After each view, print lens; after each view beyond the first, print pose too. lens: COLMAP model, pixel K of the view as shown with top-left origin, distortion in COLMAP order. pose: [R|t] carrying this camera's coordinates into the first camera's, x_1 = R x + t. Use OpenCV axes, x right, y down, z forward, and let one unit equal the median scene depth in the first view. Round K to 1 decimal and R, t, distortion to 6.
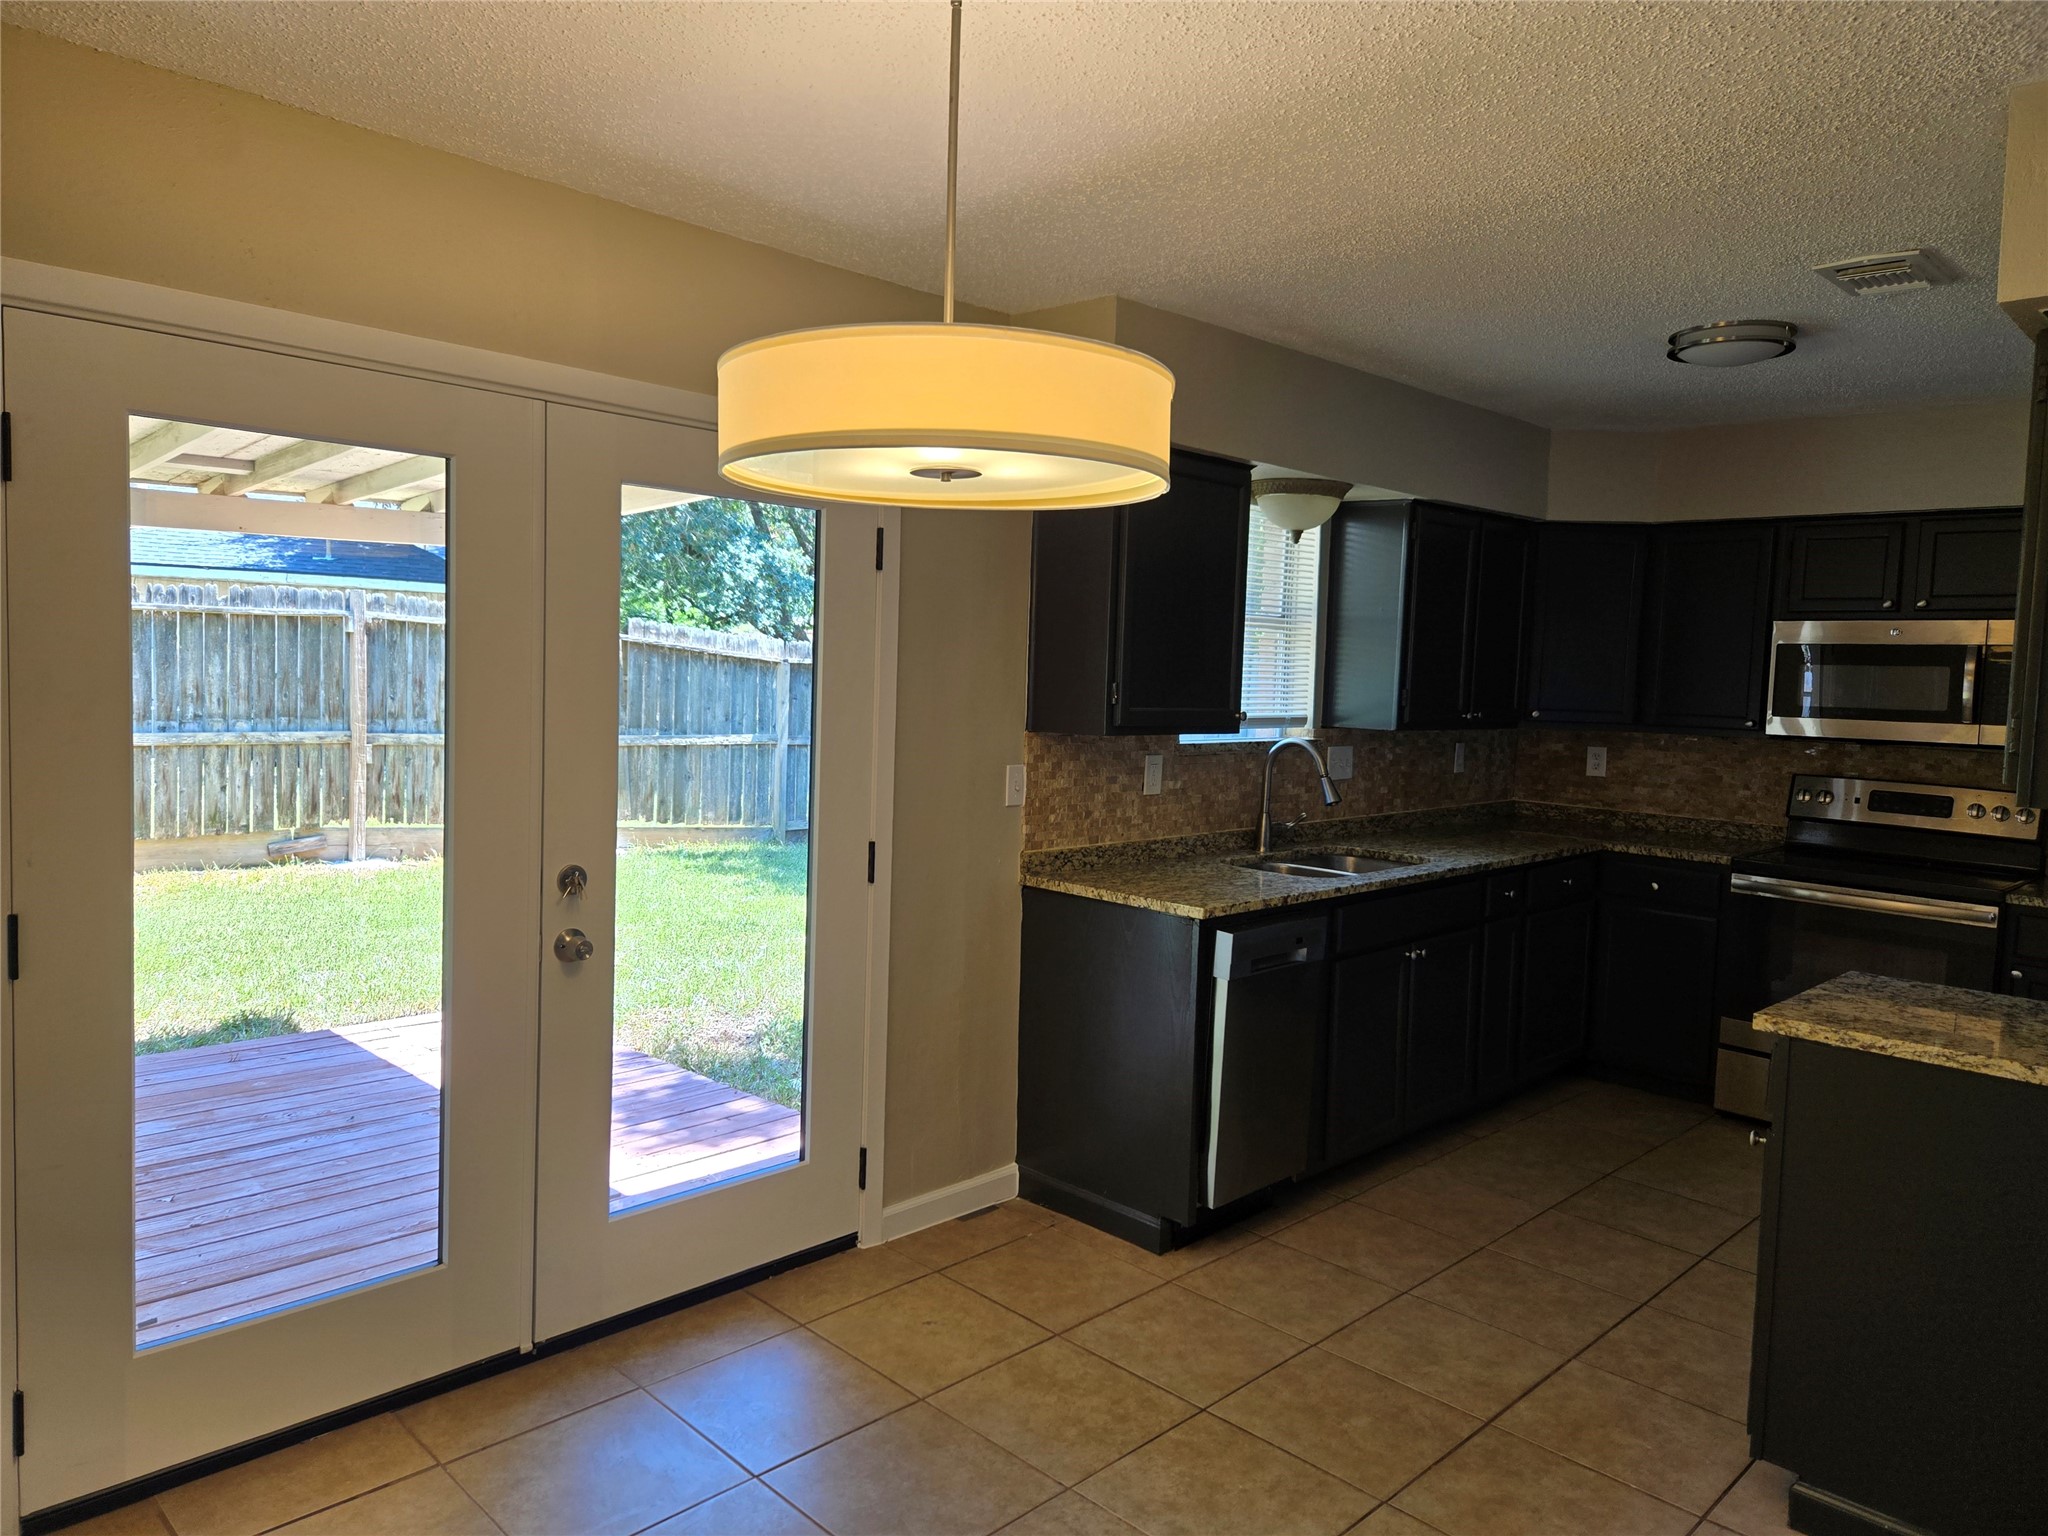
lens RADIAL K [[1362.0, 0, 1024.0], [0, 1362.0, 768.0], [0, 0, 1]] dist [0.006689, 0.000302]
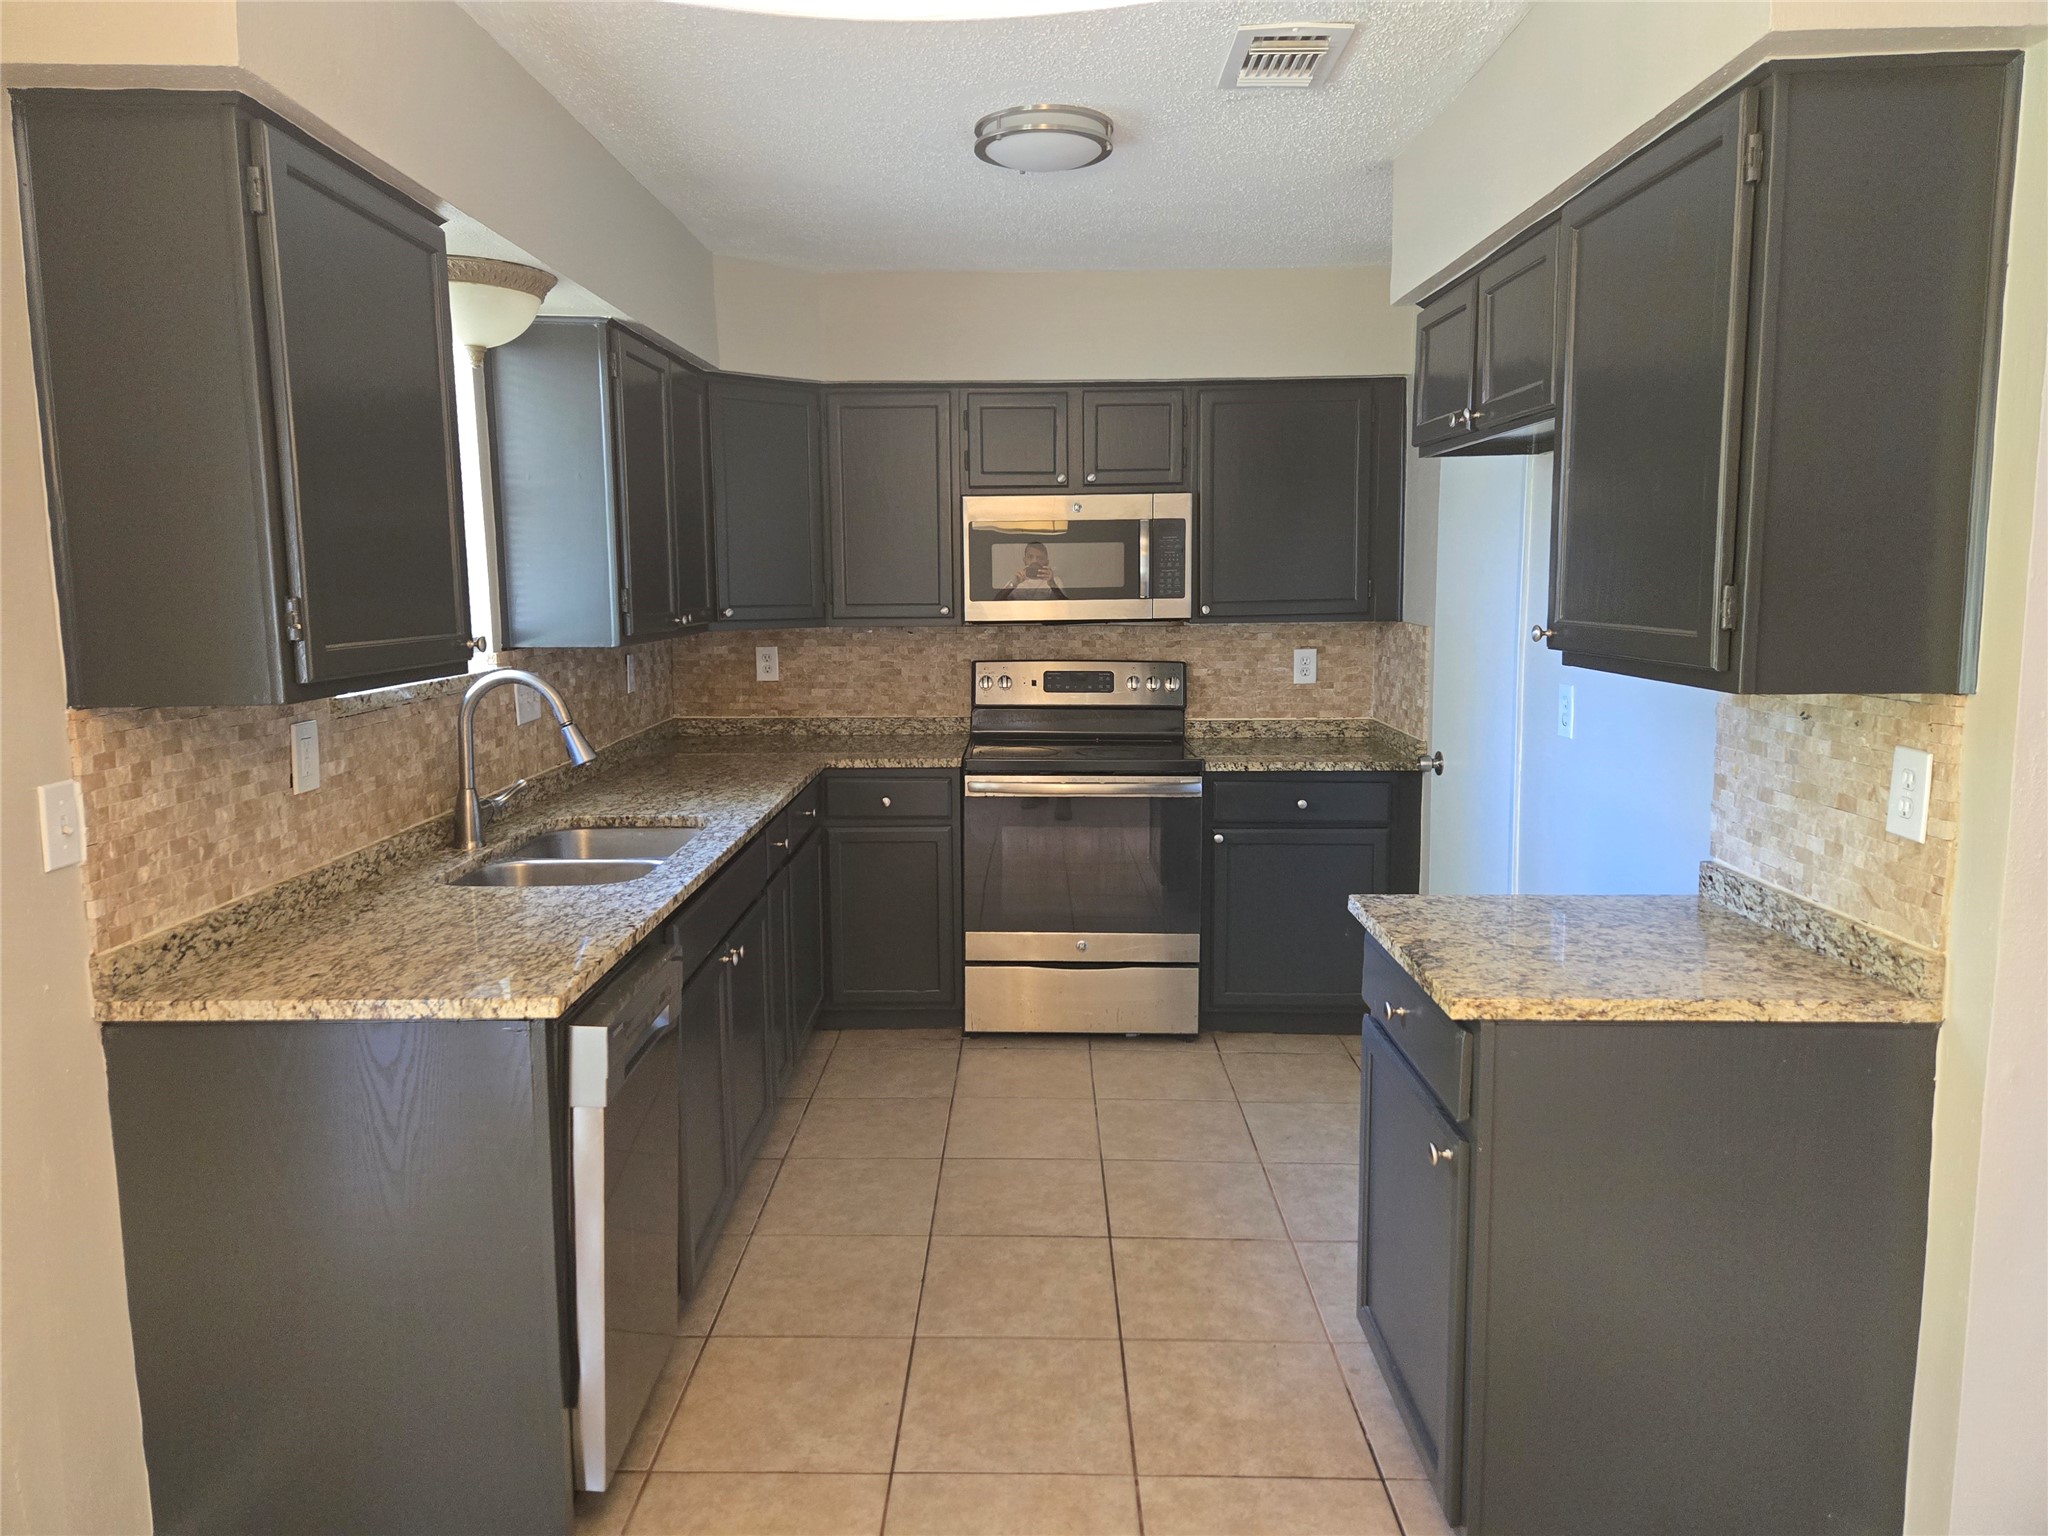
lens RADIAL K [[1340.6, 0, 996.4], [0, 1340.6, 743.9], [0, 0, 1]] dist [0.072188, -0.055957]
pose [[0.725673, -0.123405, 0.676883, -0.079386], [0.082296, 0.992289, 0.092680, -0.029047], [-0.683101, -0.011550, 0.730233, 0.377639]]
